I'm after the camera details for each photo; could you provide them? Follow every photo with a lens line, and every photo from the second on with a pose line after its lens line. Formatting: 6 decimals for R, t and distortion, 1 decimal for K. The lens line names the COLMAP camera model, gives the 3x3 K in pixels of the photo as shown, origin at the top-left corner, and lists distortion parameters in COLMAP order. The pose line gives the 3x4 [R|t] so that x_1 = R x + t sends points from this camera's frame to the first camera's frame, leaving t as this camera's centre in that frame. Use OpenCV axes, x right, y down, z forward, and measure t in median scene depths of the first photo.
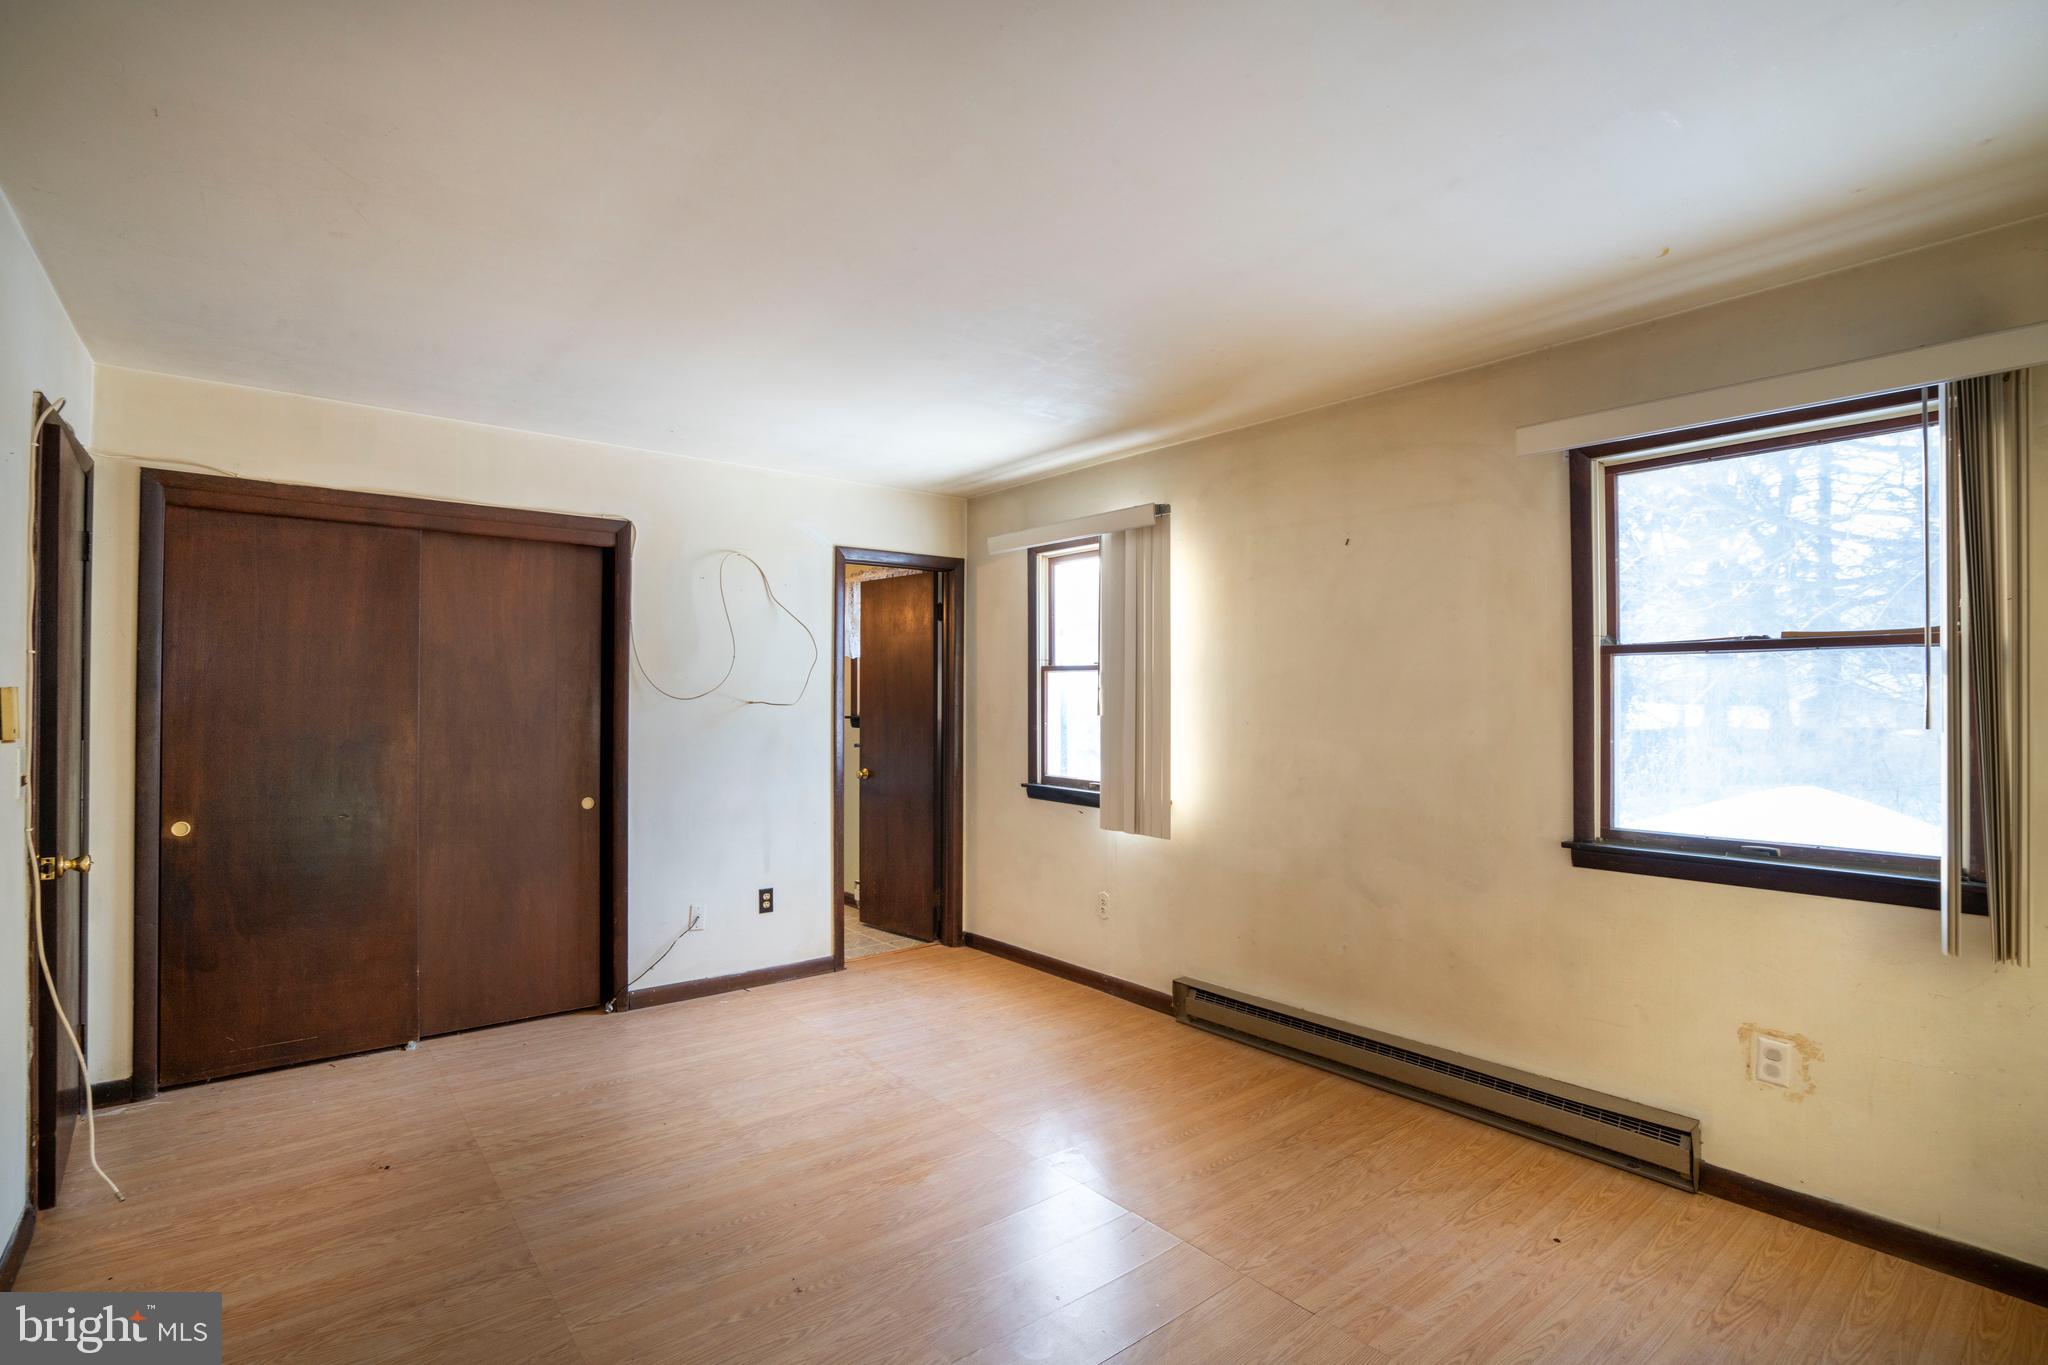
lens RADIAL K [[959.1, 0, 1017.2], [0, 959.1, 691.4], [0, 0, 1]] dist [-0.067086, 0.031684]
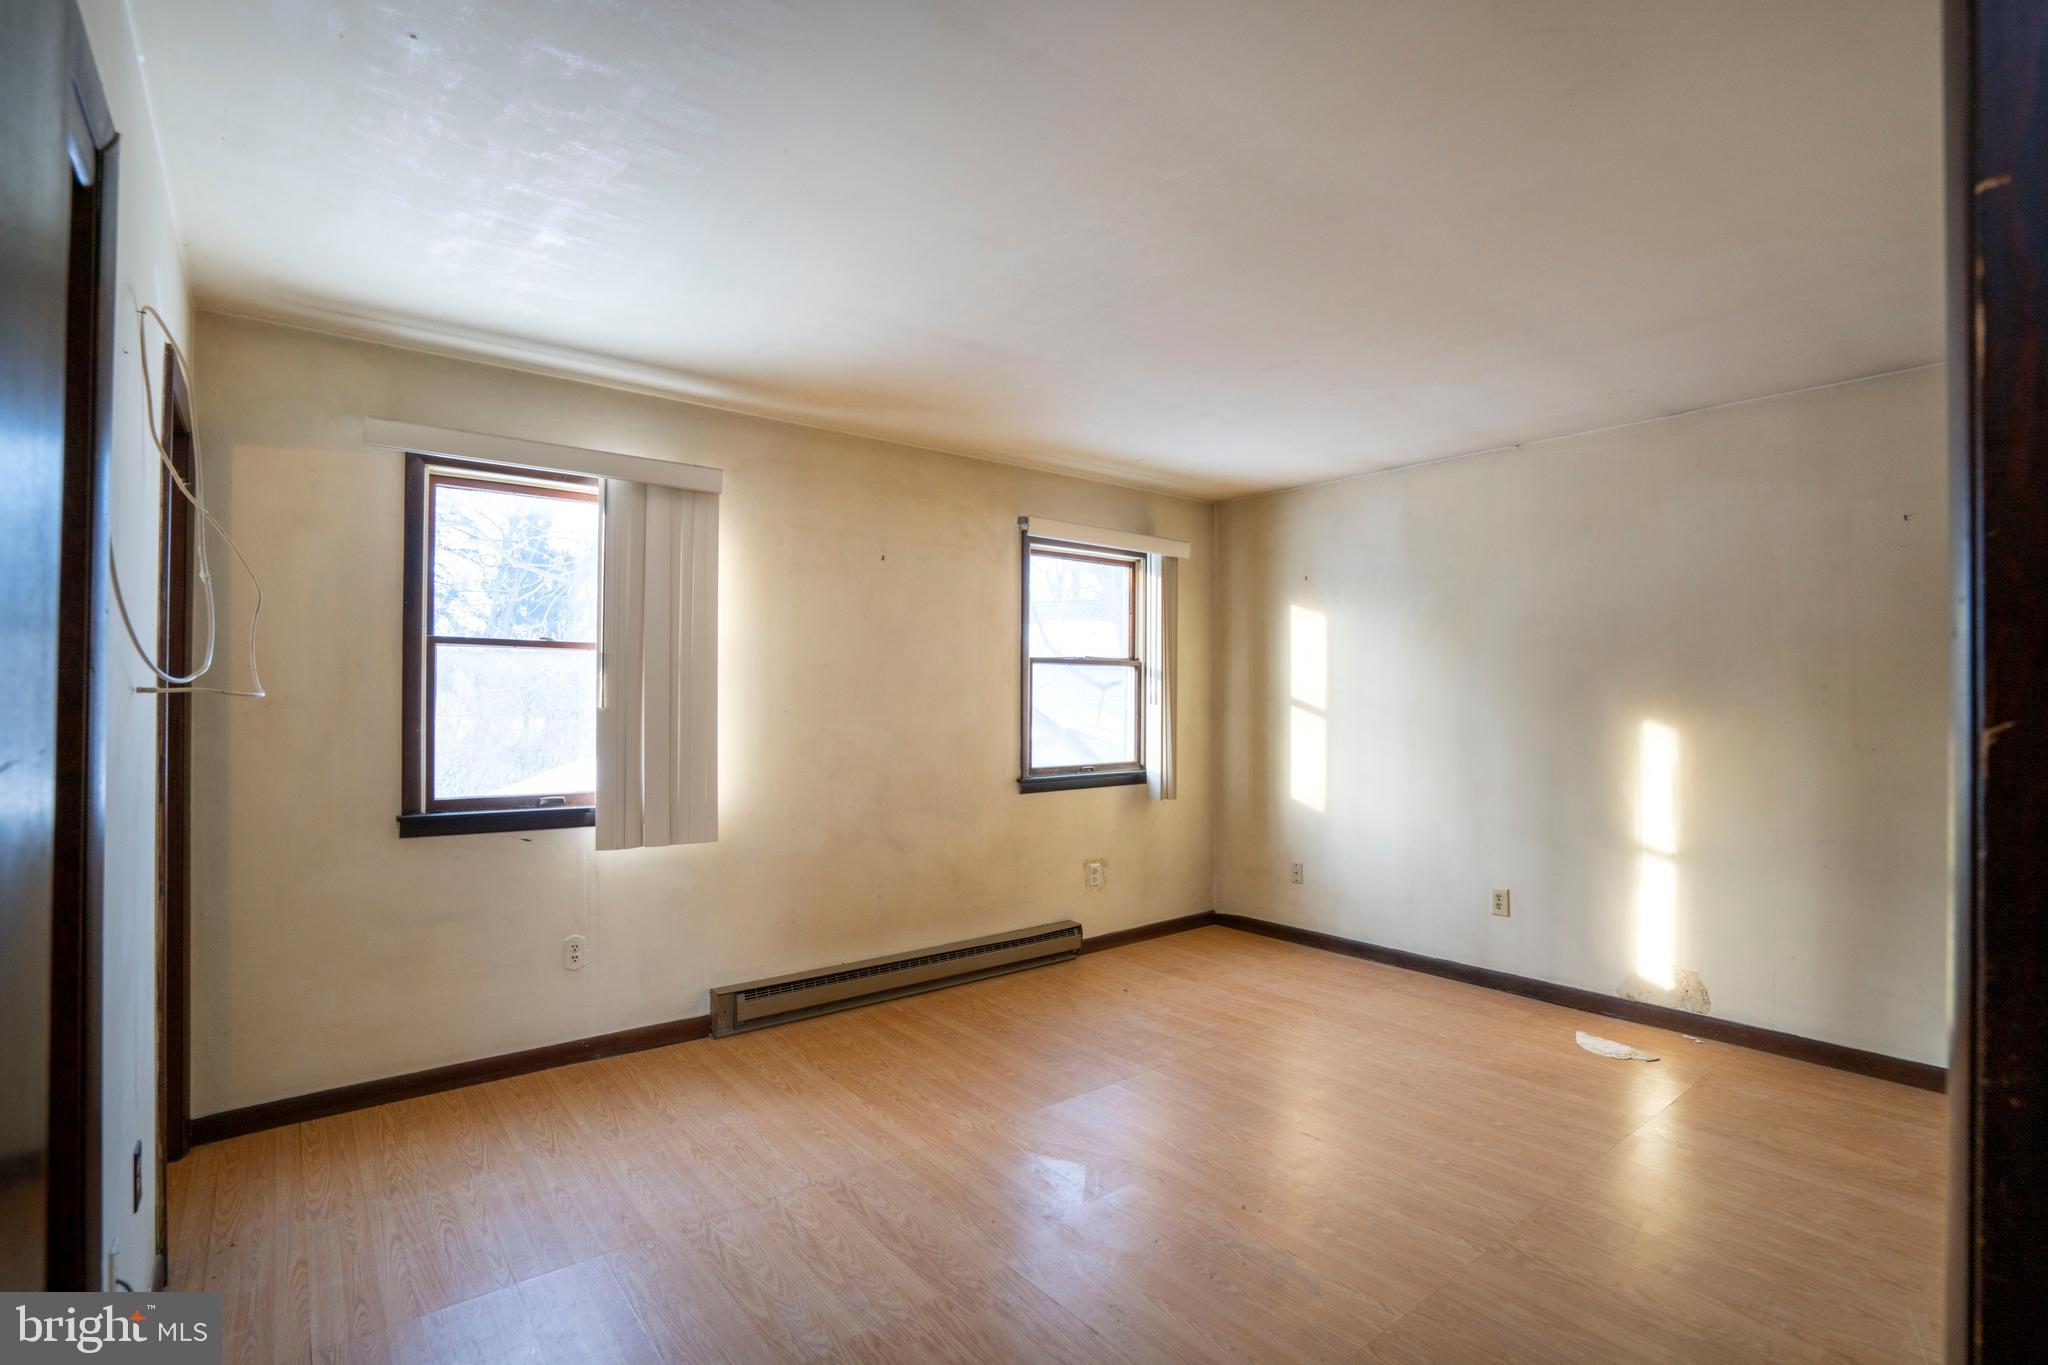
lens RADIAL K [[959.1, 0, 1017.2], [0, 959.1, 691.4], [0, 0, 1]] dist [-0.067086, 0.031684]
pose [[0.005045, -0.000771, 0.999987, -0.767204], [-0.015295, 0.999883, 0.000848, 0.006874], [-0.999870, -0.015299, 0.005033, 0.731386]]
